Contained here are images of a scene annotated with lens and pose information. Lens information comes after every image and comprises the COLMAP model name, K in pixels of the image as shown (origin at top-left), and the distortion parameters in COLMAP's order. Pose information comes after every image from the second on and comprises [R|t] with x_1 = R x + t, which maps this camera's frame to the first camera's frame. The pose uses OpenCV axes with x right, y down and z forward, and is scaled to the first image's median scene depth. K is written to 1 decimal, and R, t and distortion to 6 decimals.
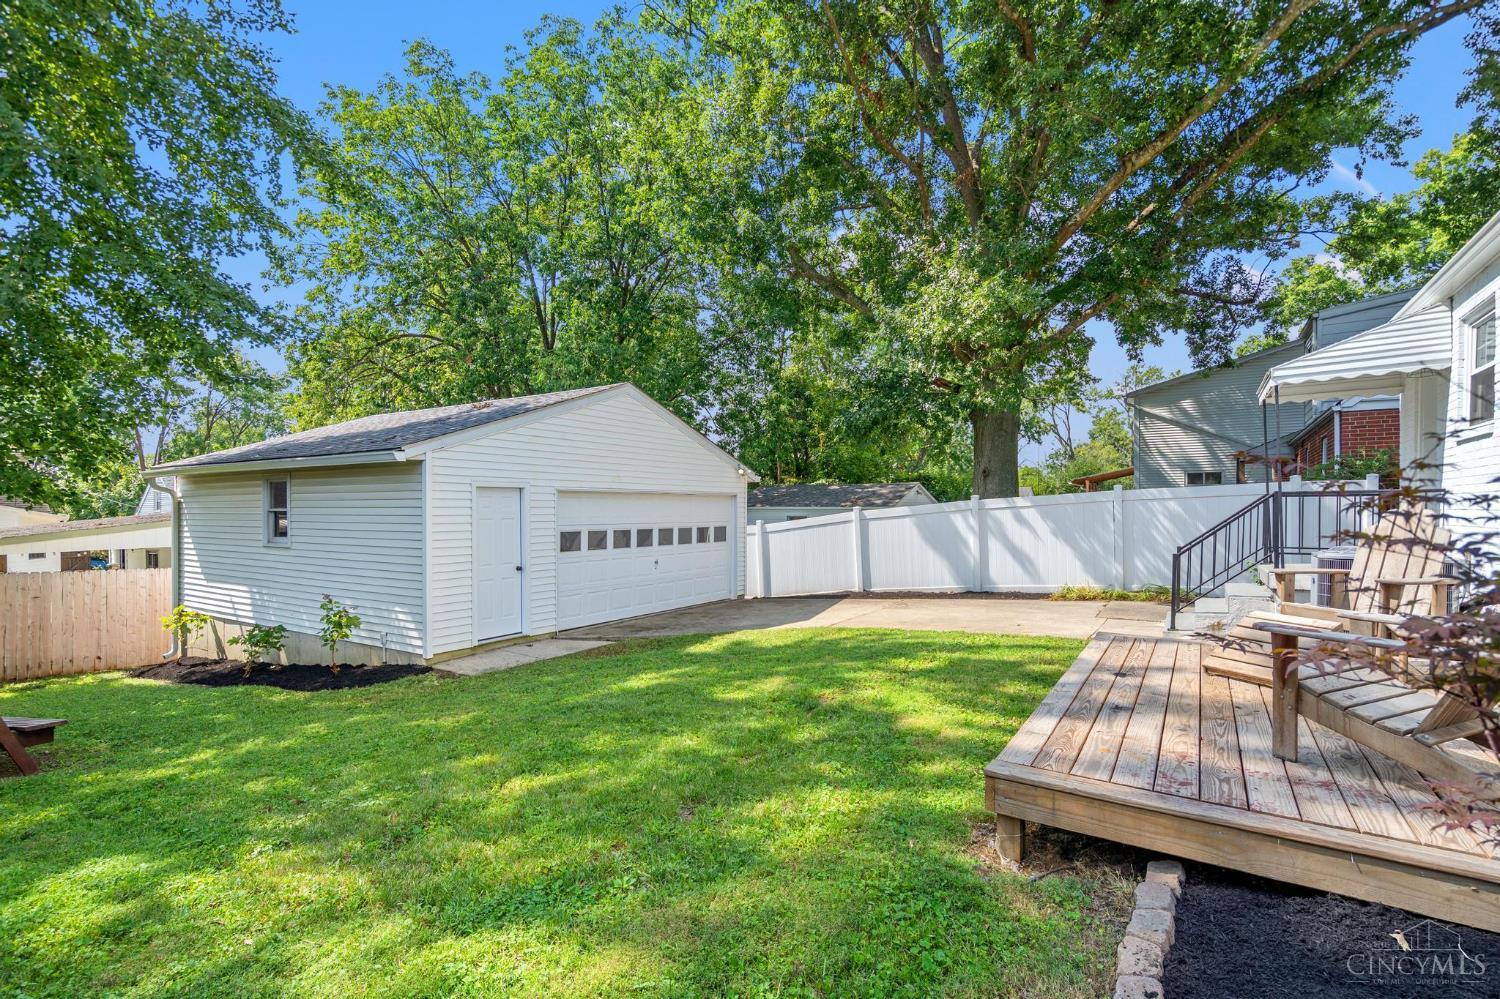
lens RADIAL K [[709.0, 0, 742.4], [0, 709.0, 505.4], [0, 0, 1]] dist [-0.004726, -0.000382]
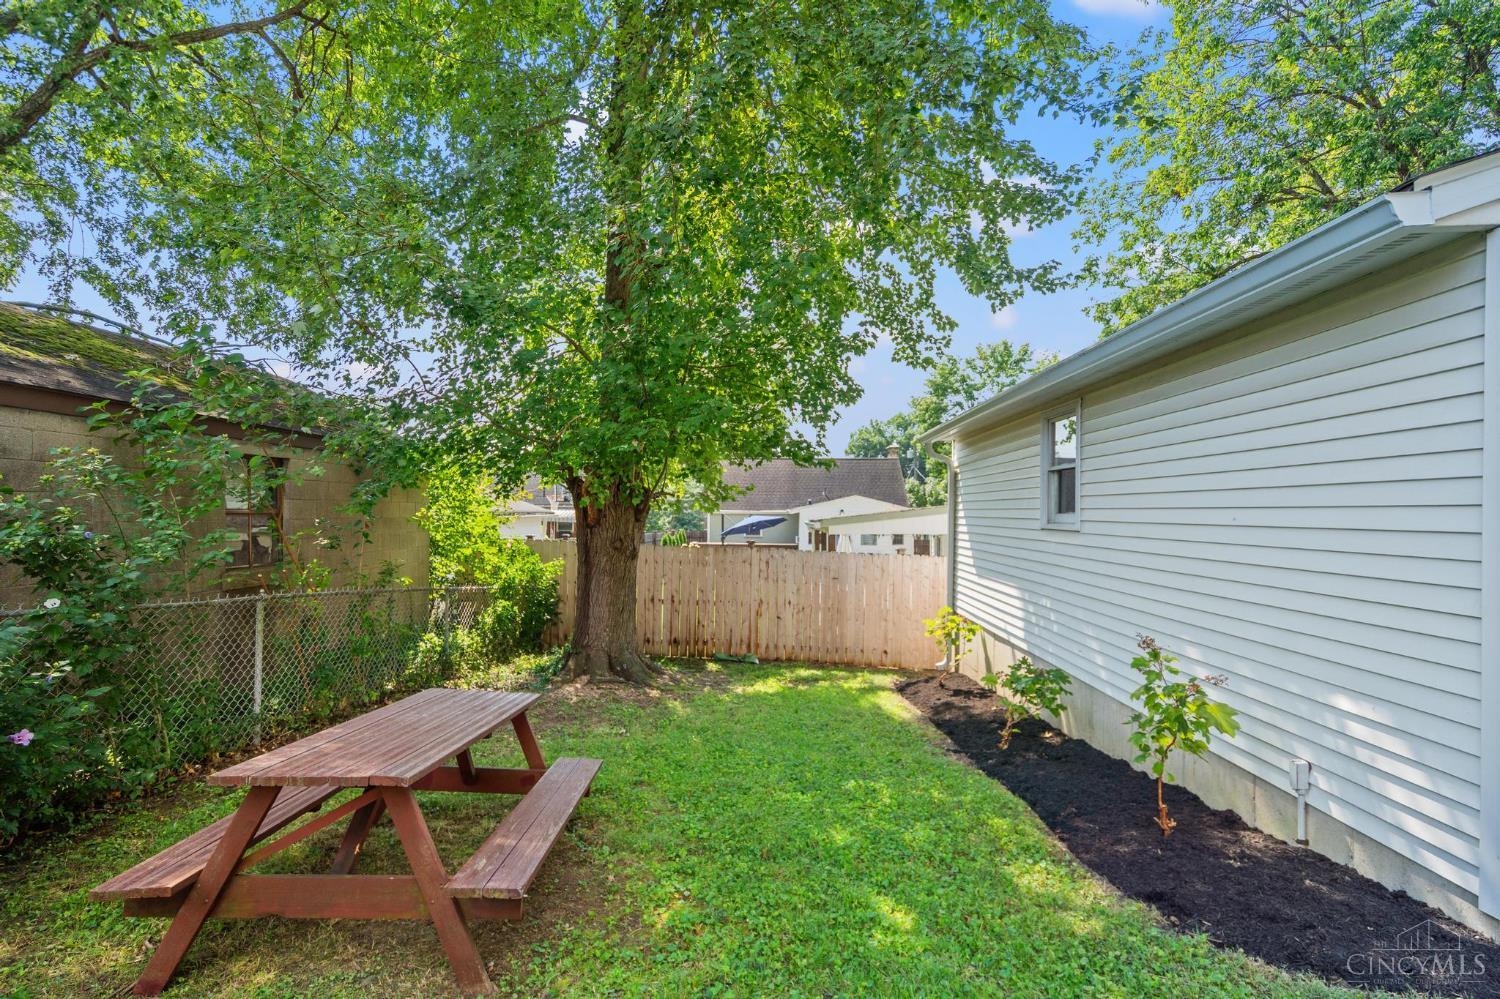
lens RADIAL K [[709.0, 0, 742.3], [0, 709.0, 505.7], [0, 0, 1]] dist [-0.004726, -0.000382]
pose [[0.507370, 0.000738, -0.861728, -0.275694], [-0.005007, 0.999985, -0.002091, 0.040217], [0.861714, 0.005375, 0.507366, 0.460194]]
